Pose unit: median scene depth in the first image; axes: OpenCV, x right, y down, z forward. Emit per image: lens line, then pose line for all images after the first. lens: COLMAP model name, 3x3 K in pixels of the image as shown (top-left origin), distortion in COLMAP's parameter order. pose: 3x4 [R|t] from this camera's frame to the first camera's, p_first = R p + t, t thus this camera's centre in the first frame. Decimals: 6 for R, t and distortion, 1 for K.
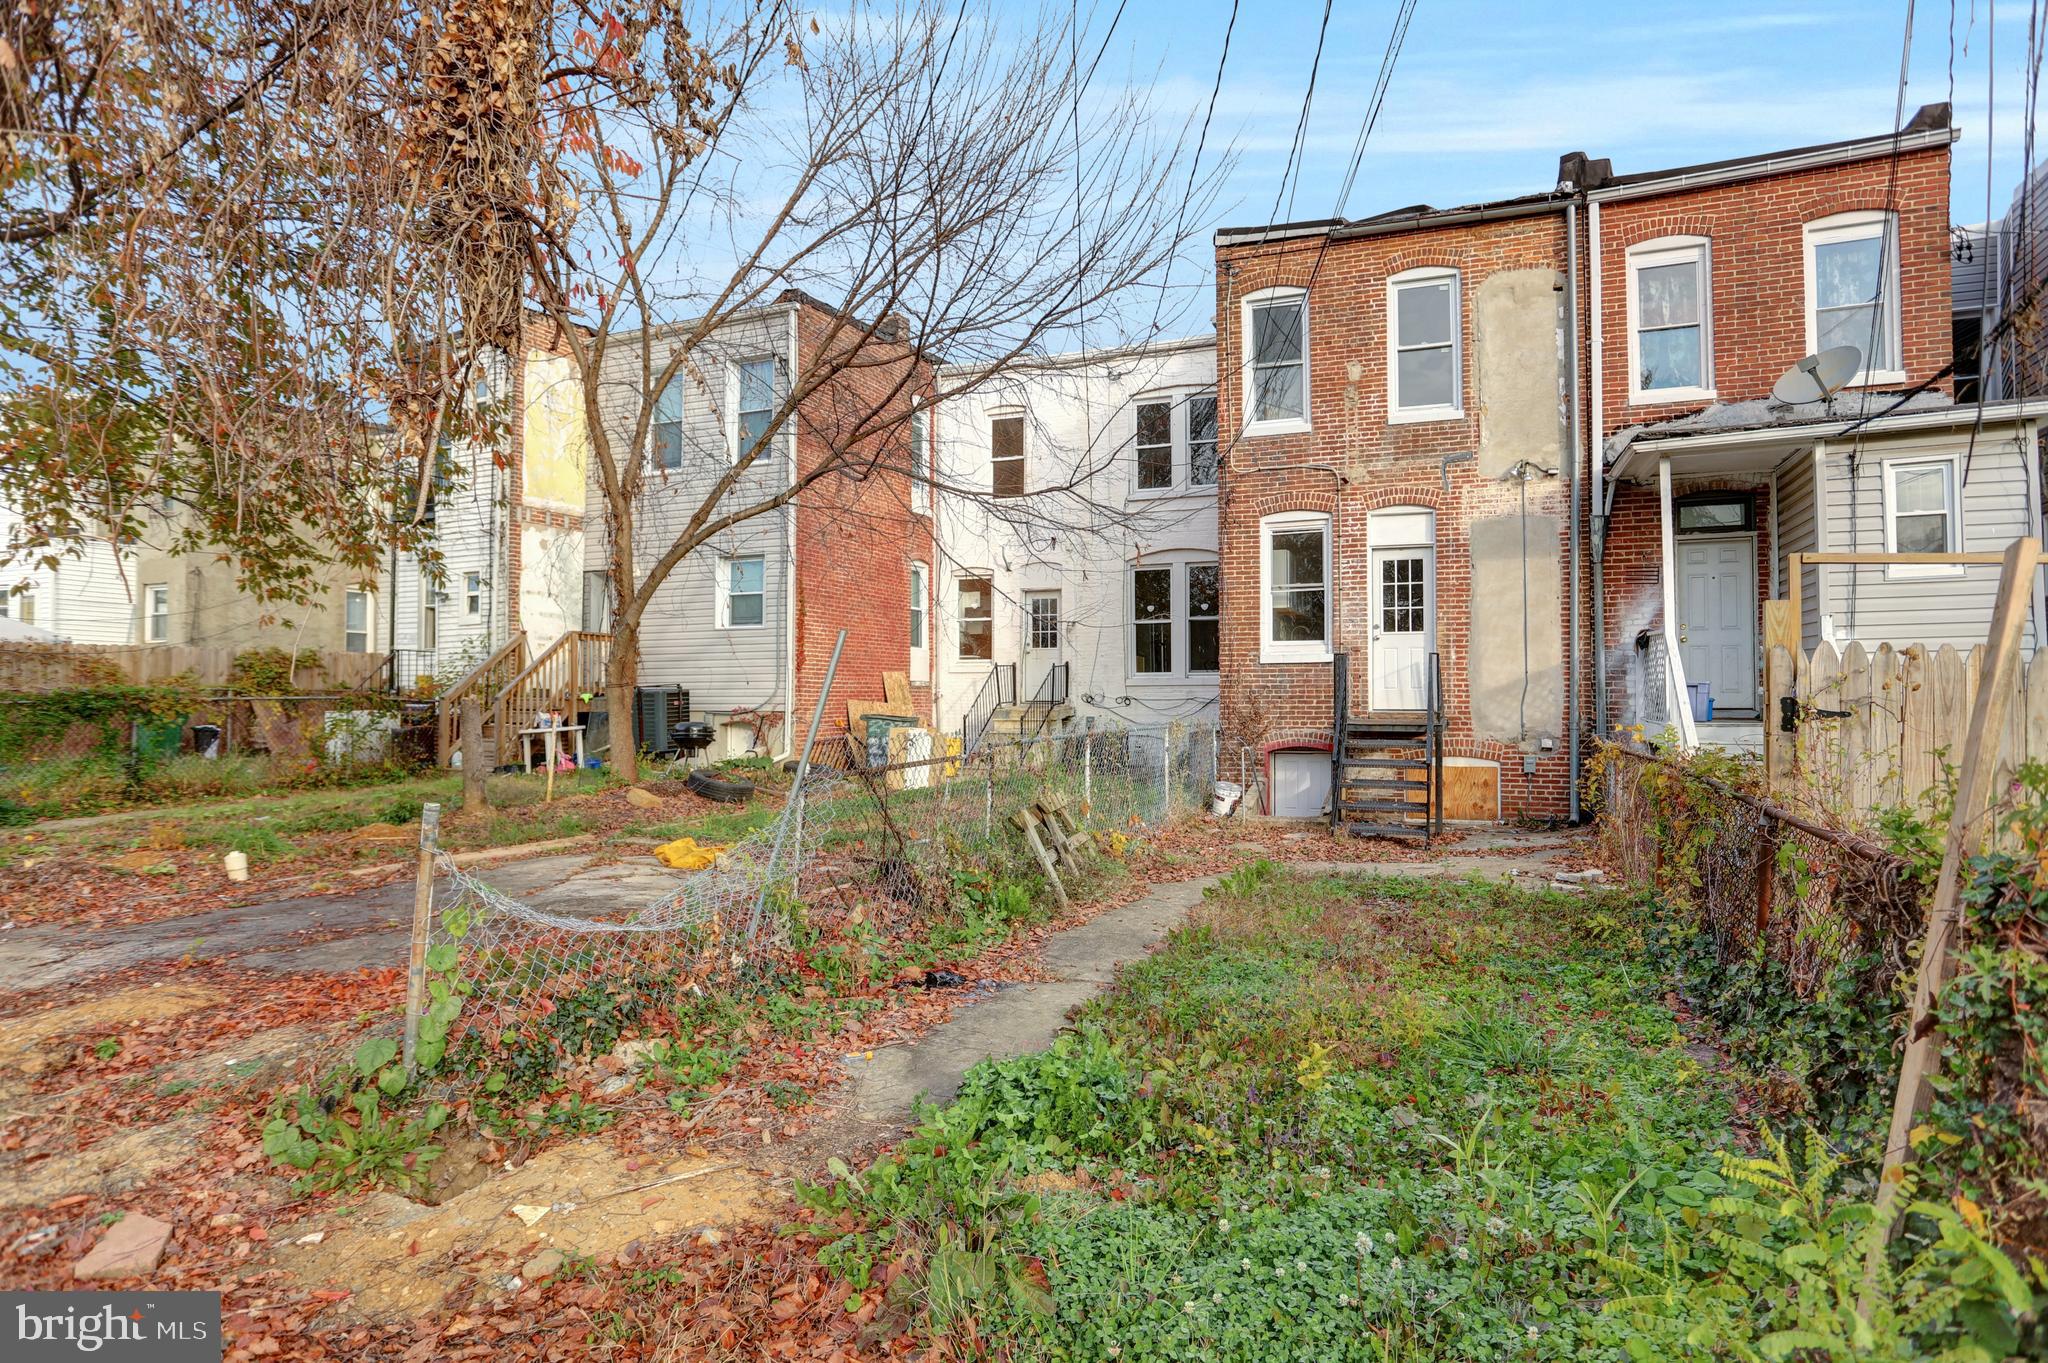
lens RADIAL K [[1169.3, 0, 1024.4], [0, 1169.3, 674.1], [0, 0, 1]] dist [0.001941, 0.002912]
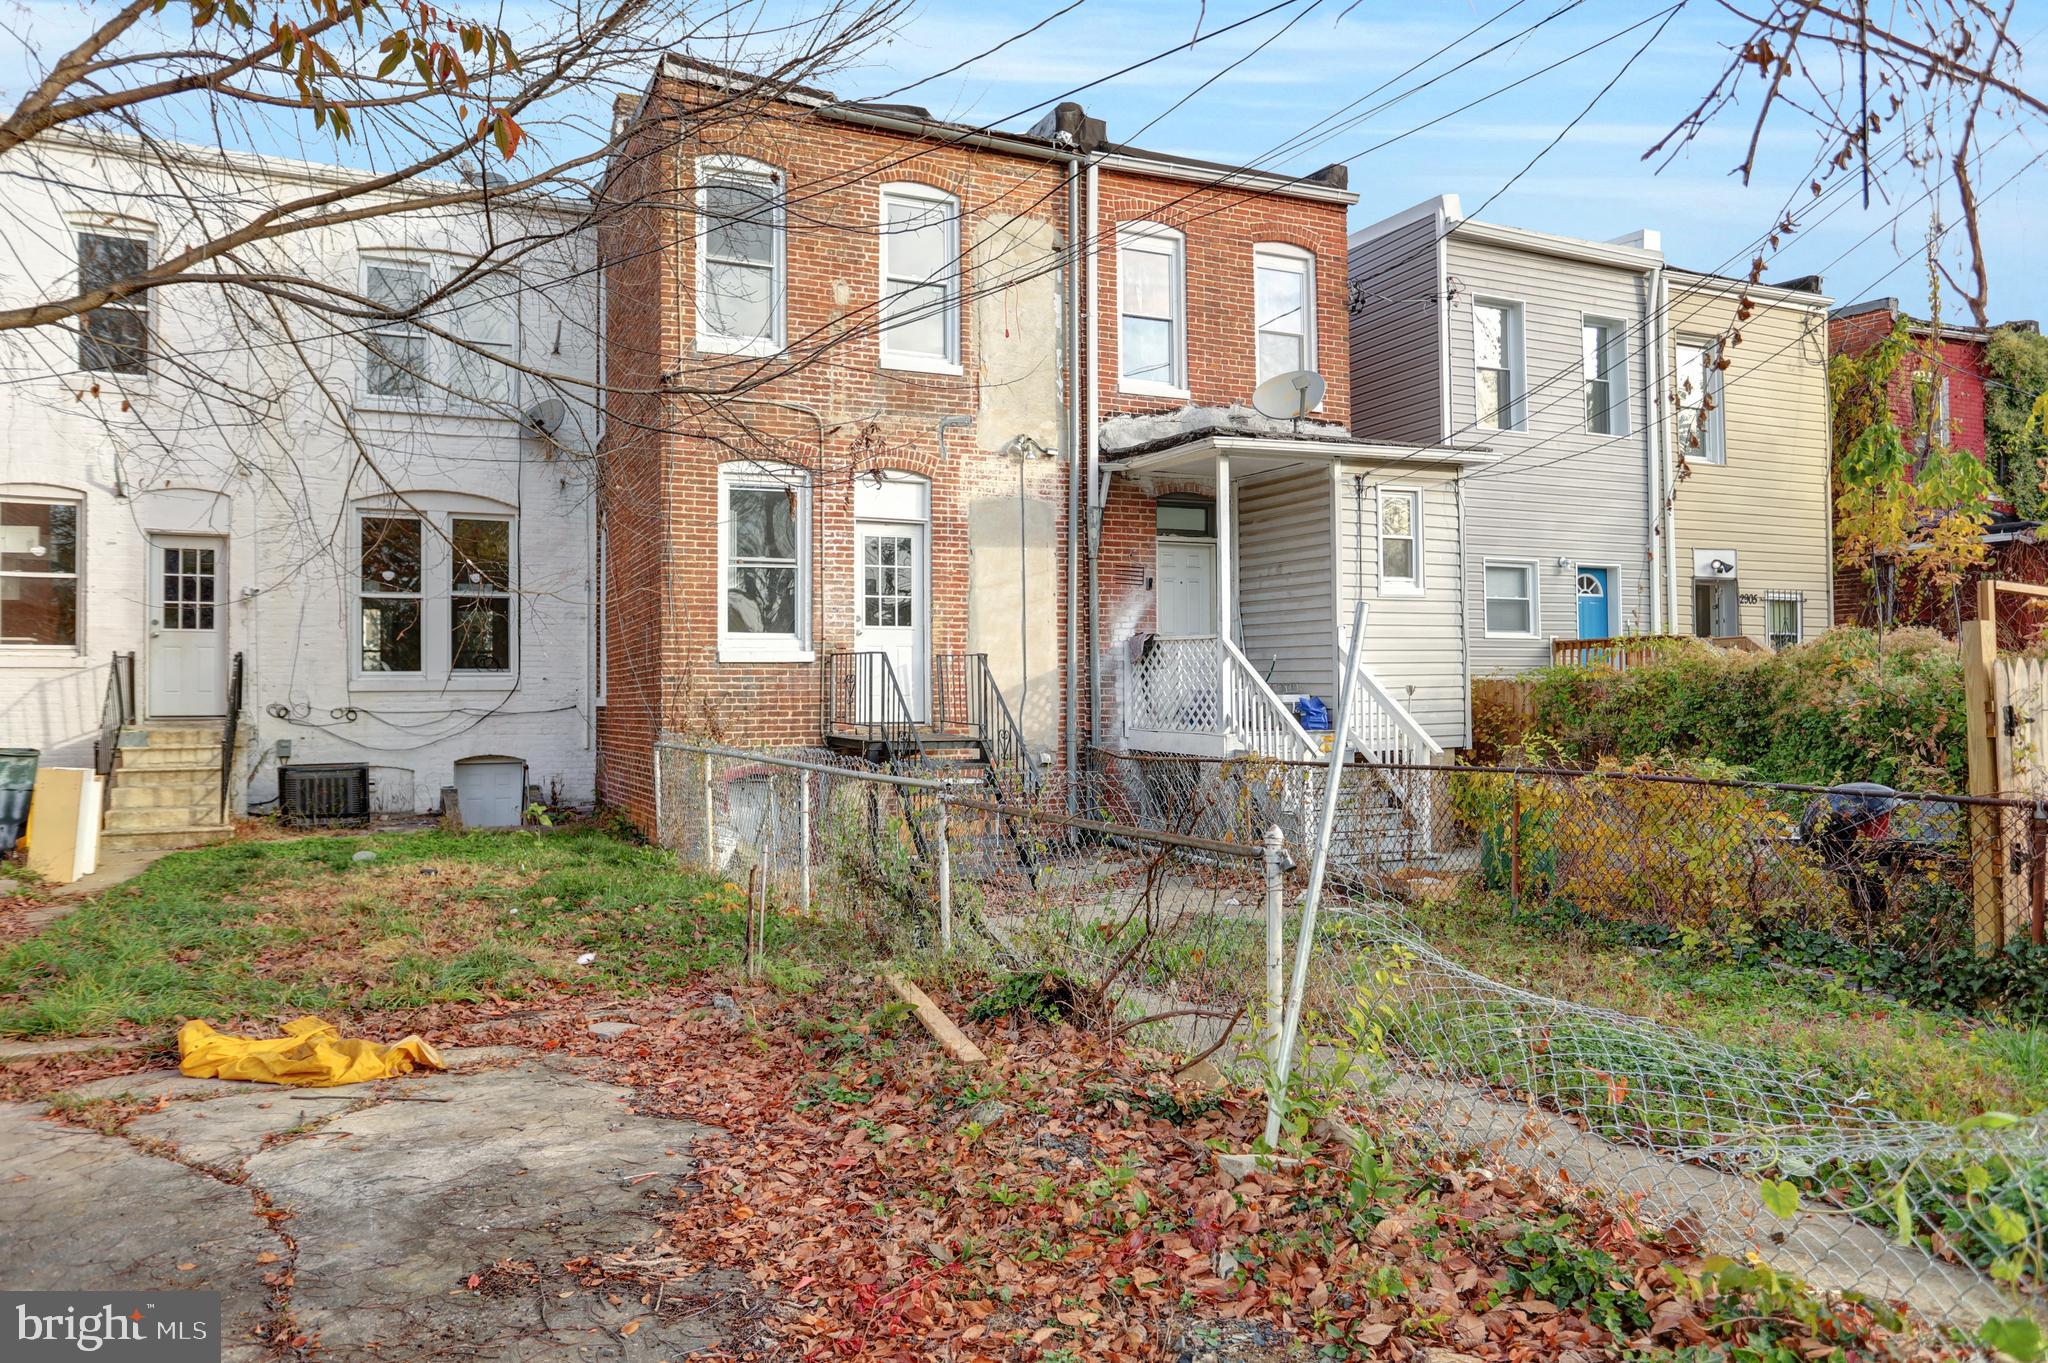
lens RADIAL K [[1441.4, 0, 1025.7], [0, 1441.4, 683.2], [0, 0, 1]] dist [-0.026073, 0.000640]
pose [[0.674588, 0.005194, 0.738176, -0.364220], [-0.009241, 0.999956, 0.001410, 0.001047], [-0.738137, -0.007773, 0.674606, 0.270512]]
